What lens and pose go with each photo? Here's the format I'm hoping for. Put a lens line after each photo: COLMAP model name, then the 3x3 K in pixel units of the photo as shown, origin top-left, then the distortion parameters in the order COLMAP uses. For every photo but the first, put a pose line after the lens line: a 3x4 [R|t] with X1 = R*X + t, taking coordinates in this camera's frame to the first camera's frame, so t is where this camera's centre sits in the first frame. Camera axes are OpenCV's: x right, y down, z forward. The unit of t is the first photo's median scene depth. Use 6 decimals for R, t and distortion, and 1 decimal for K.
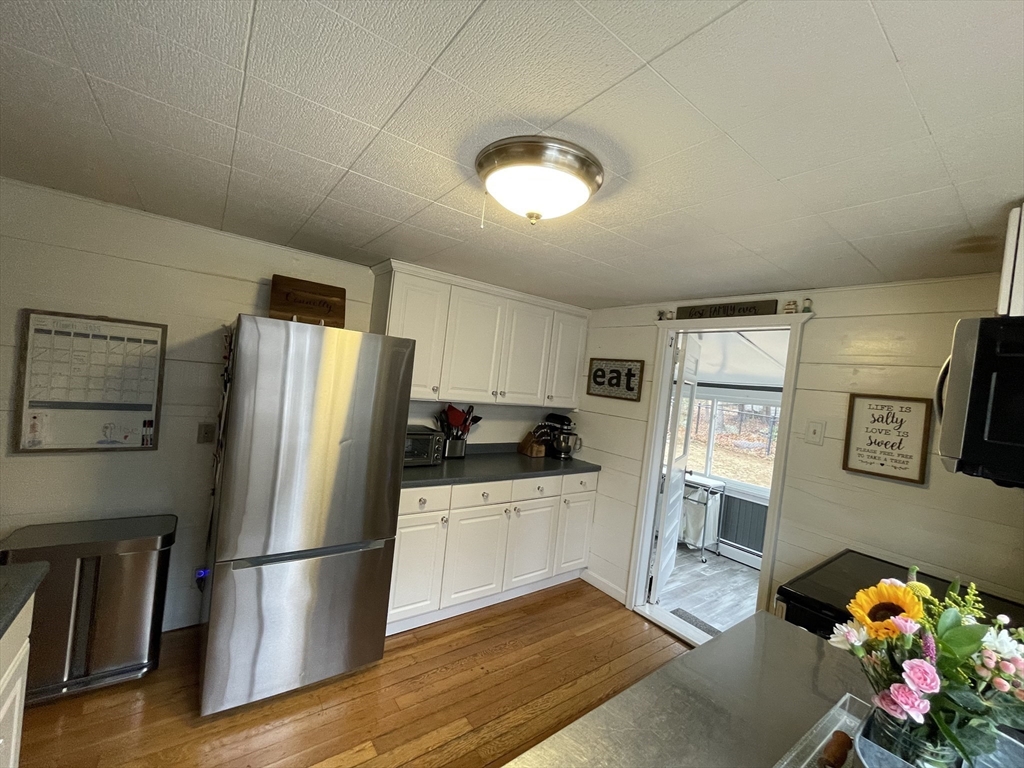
lens RADIAL K [[414.2, 0, 510.3], [0, 414.2, 386.6], [0, 0, 1]] dist [-0.000852, 0.000019]
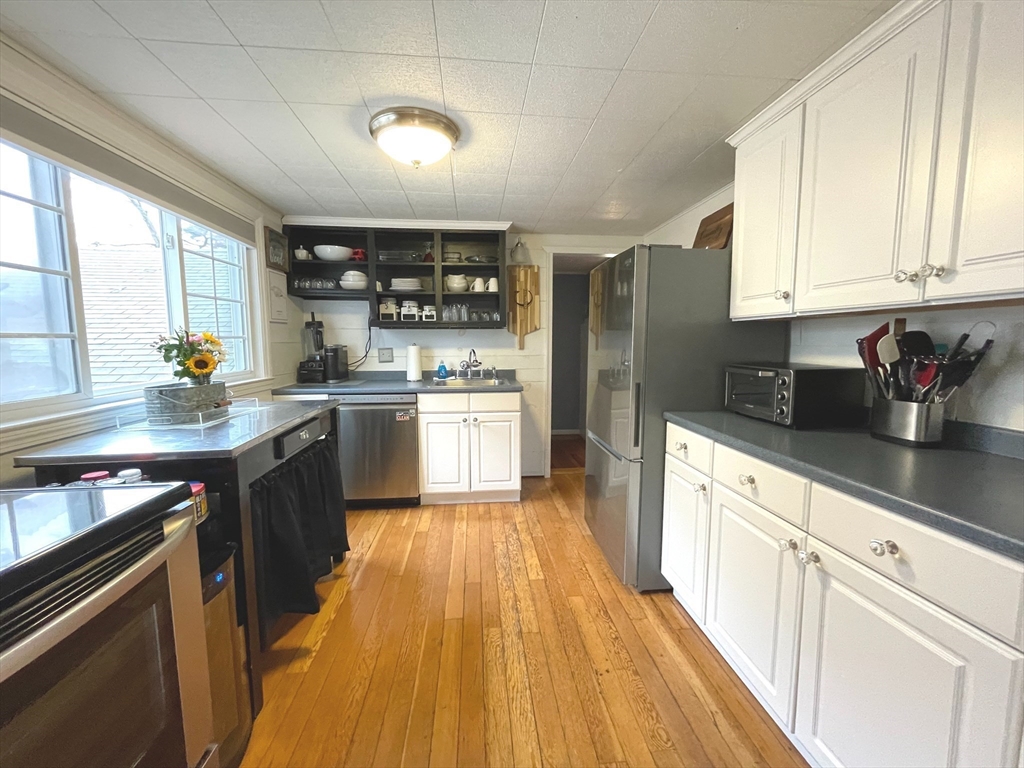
lens RADIAL K [[418.2, 0, 512.9], [0, 418.2, 383.6], [0, 0, 1]] dist [0.001162, -0.000840]
pose [[-0.516723, -0.011003, -0.856082, 0.627199], [-0.061738, 0.997793, 0.024440, 0.167032], [0.853924, 0.065481, -0.516262, 1.165018]]
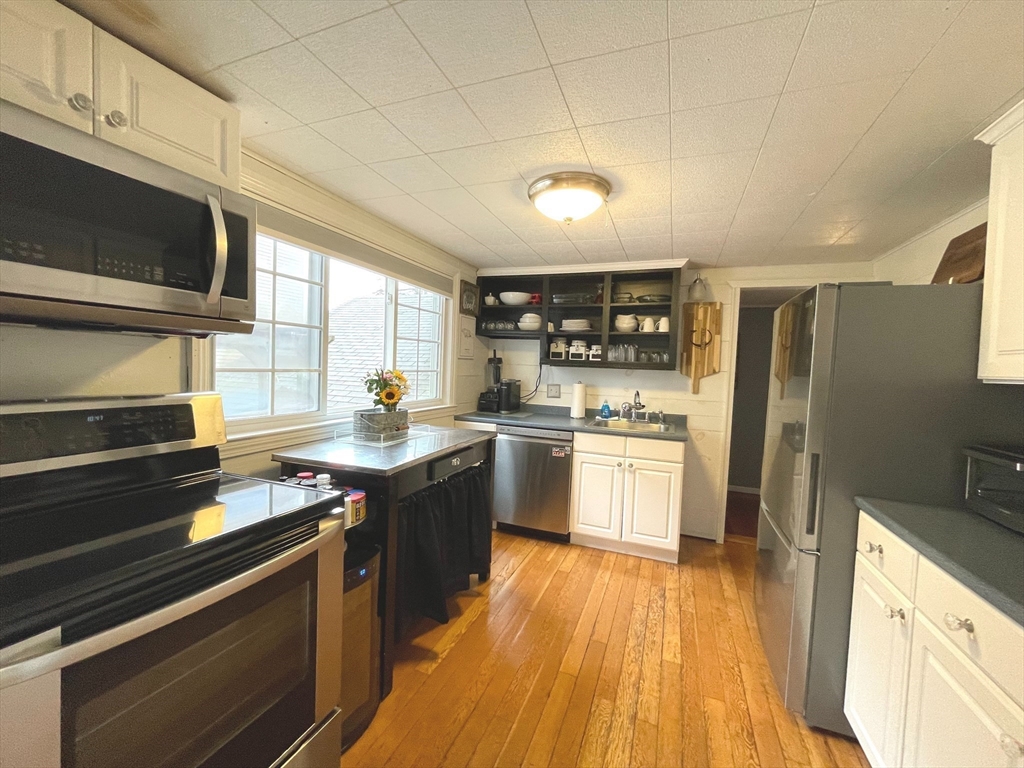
lens RADIAL K [[418.2, 0, 513.2], [0, 418.2, 382.7], [0, 0, 1]] dist [0.001162, -0.000840]
pose [[-0.840025, -0.112220, -0.530816, 0.549531], [-0.131247, 0.991348, -0.001881, 0.121172], [0.526434, 0.068088, -0.847485, 1.254801]]
